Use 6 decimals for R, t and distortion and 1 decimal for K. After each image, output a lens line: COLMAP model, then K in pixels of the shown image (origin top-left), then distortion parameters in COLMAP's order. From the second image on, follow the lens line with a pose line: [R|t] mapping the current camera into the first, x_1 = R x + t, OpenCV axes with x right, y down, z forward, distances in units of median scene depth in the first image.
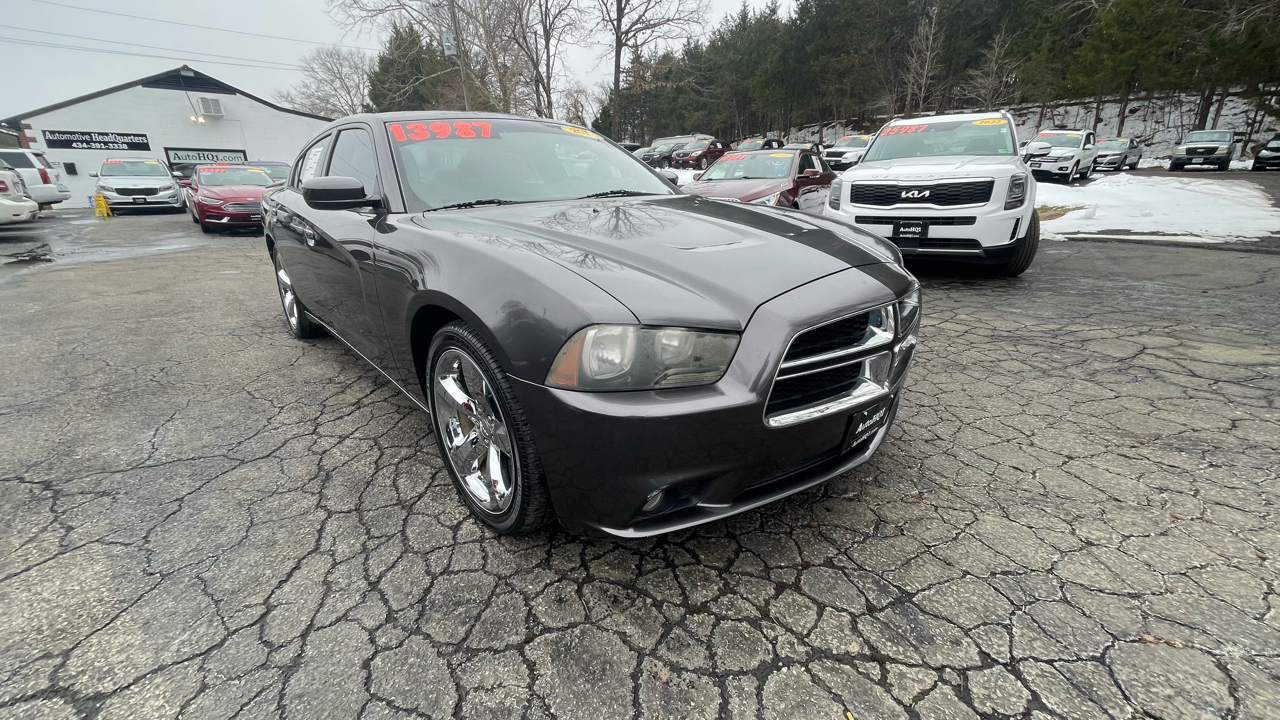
lens RADIAL K [[525.0, 0, 638.1], [0, 525.0, 361.7], [0, 0, 1]] dist [-0.001691, -0.000845]
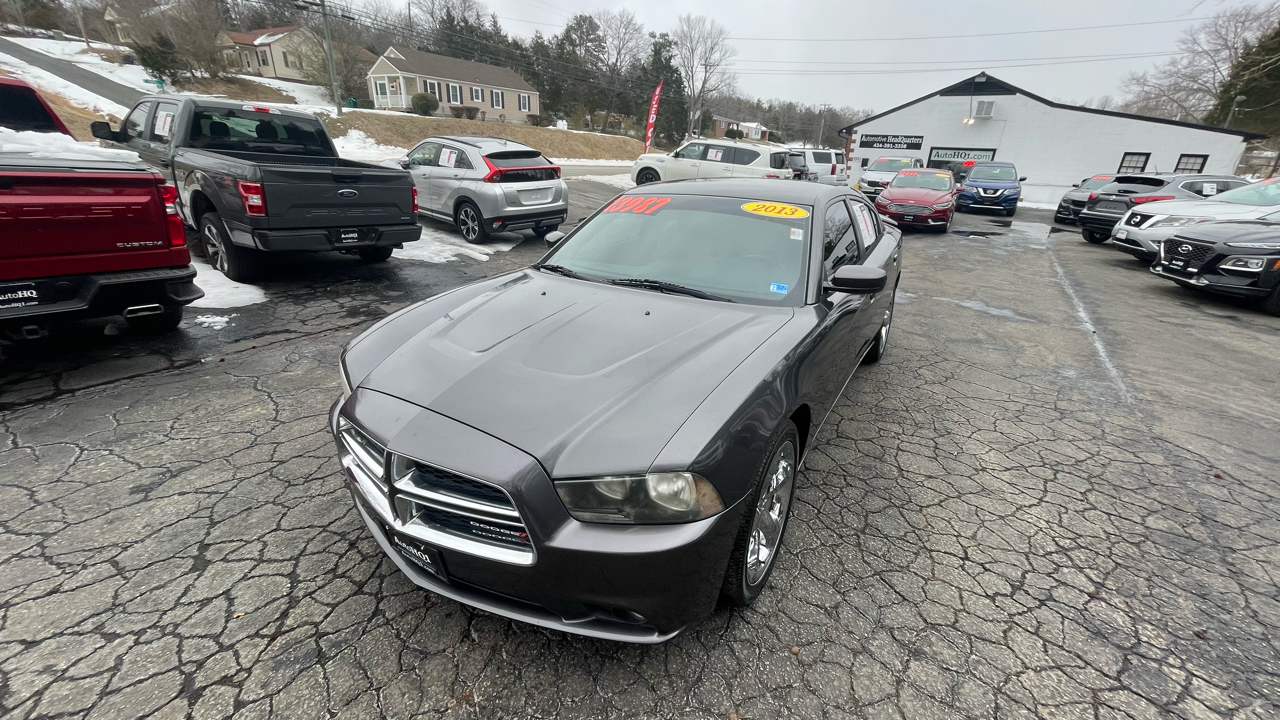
lens RADIAL K [[492.8, 0, 618.7], [0, 492.8, 358.9], [0, 0, 1]] dist [0.000271, -0.000145]
pose [[0.274008, 0.375050, -0.885583, 1.453240], [-0.345444, 0.897755, 0.273321, -0.729780], [0.897546, 0.231027, 0.375551, 1.029183]]
